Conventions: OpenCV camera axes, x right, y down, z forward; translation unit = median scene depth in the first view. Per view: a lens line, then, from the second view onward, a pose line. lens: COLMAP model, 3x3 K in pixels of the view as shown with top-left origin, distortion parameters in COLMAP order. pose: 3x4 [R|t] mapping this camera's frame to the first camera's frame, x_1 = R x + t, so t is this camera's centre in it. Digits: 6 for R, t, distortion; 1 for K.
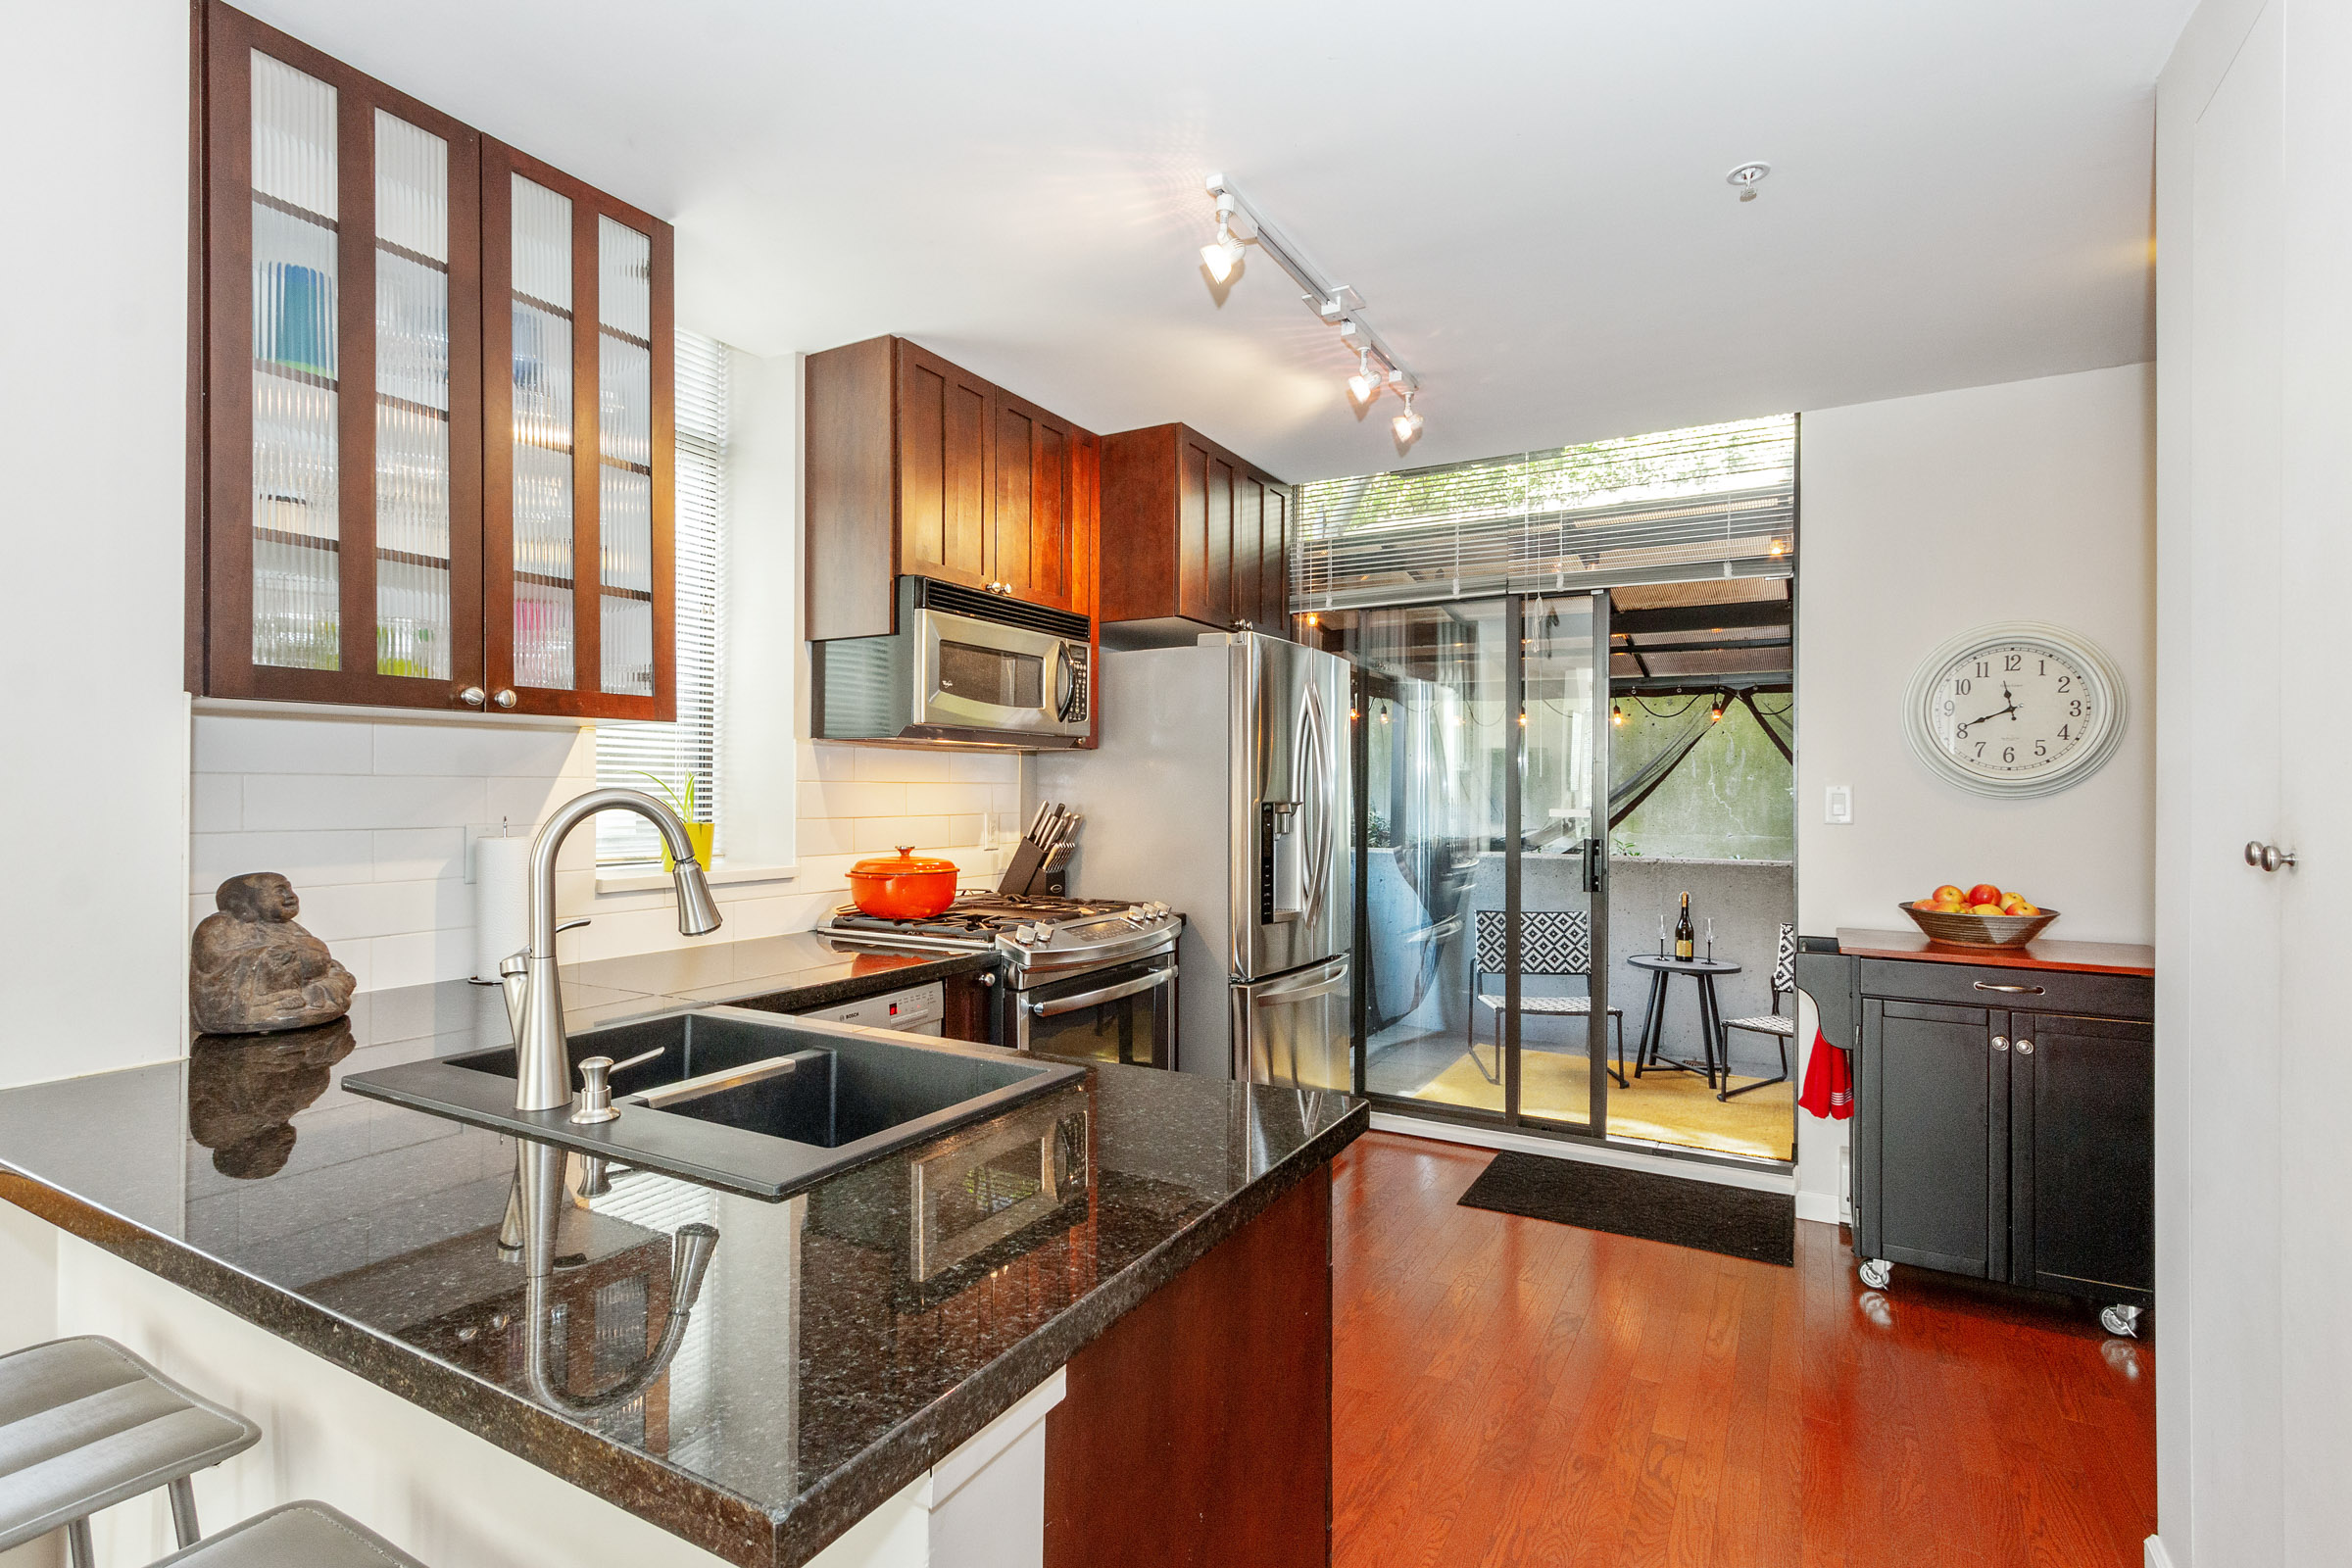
lens RADIAL K [[1062.8, 0, 1158.8], [0, 1062.8, 787.7], [0, 0, 1]] dist [0.003353, -0.000259]
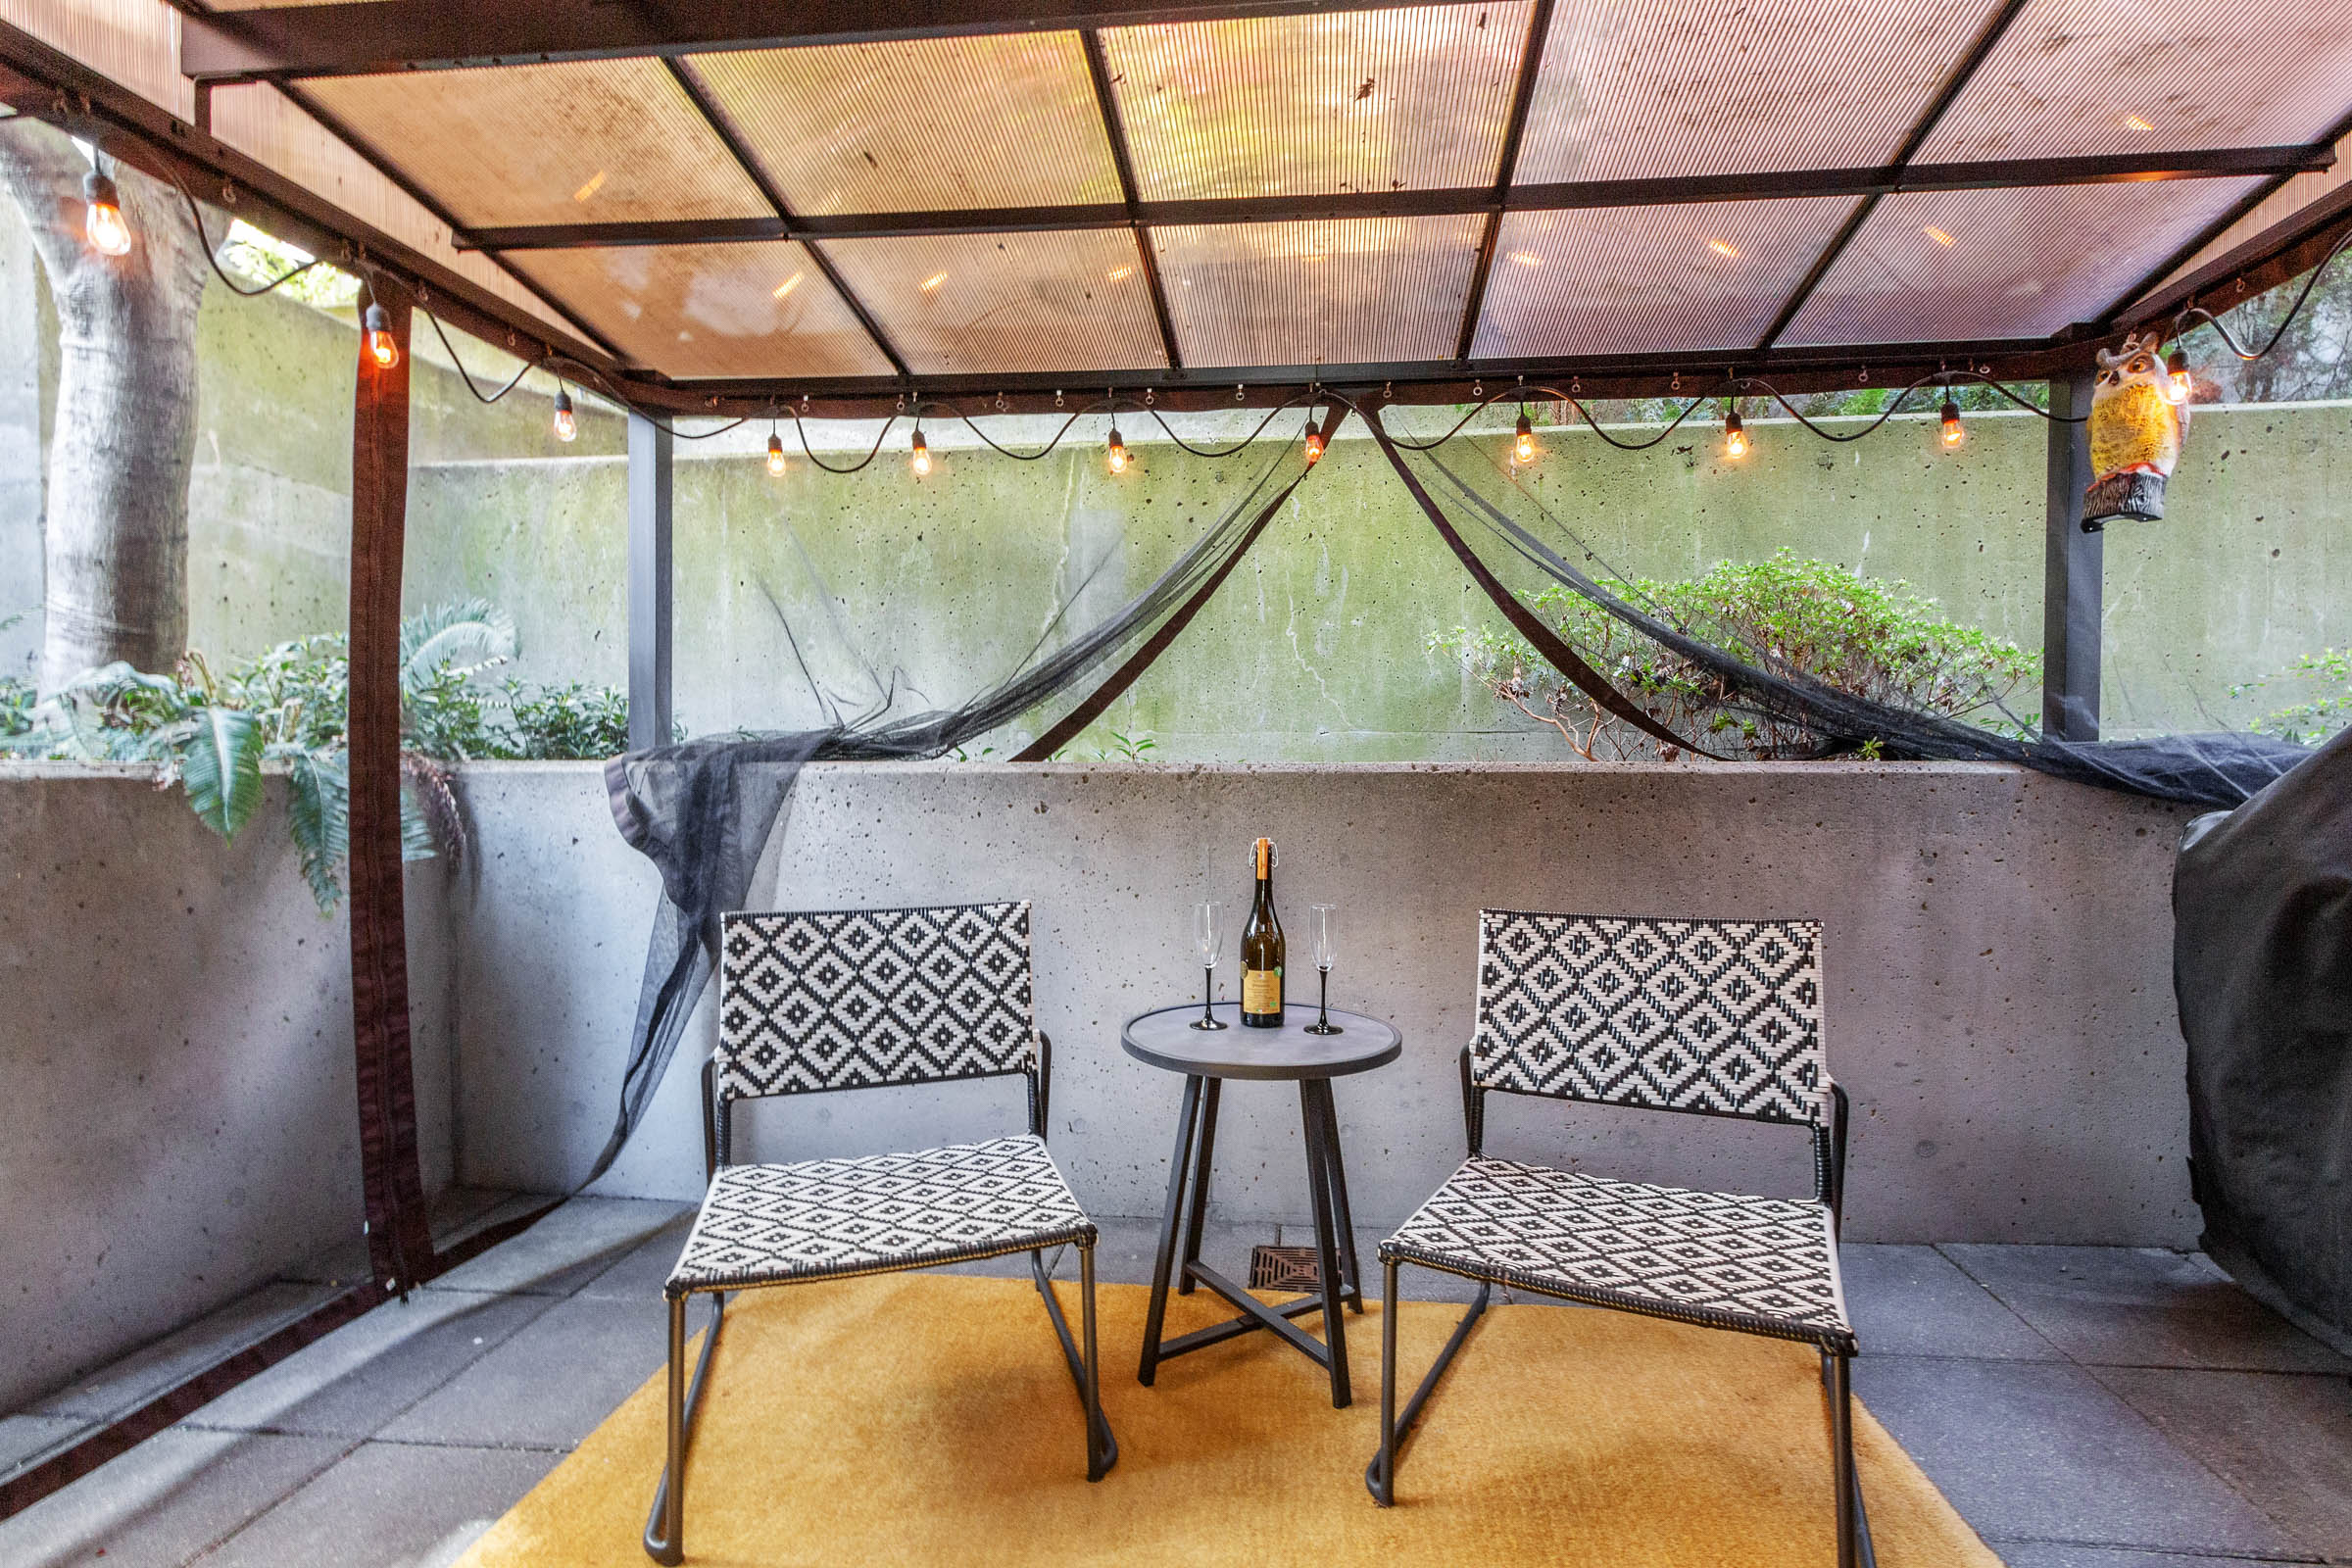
lens RADIAL K [[1062.8, 0, 1181.3], [0, 1062.8, 772.0], [0, 0, 1]] dist [0.003353, -0.000259]
pose [[0.914245, -0.011585, 0.404997, 0.301590], [0.002979, 0.999756, 0.021873, 0.062629], [-0.405152, -0.018791, 0.914056, 0.636799]]
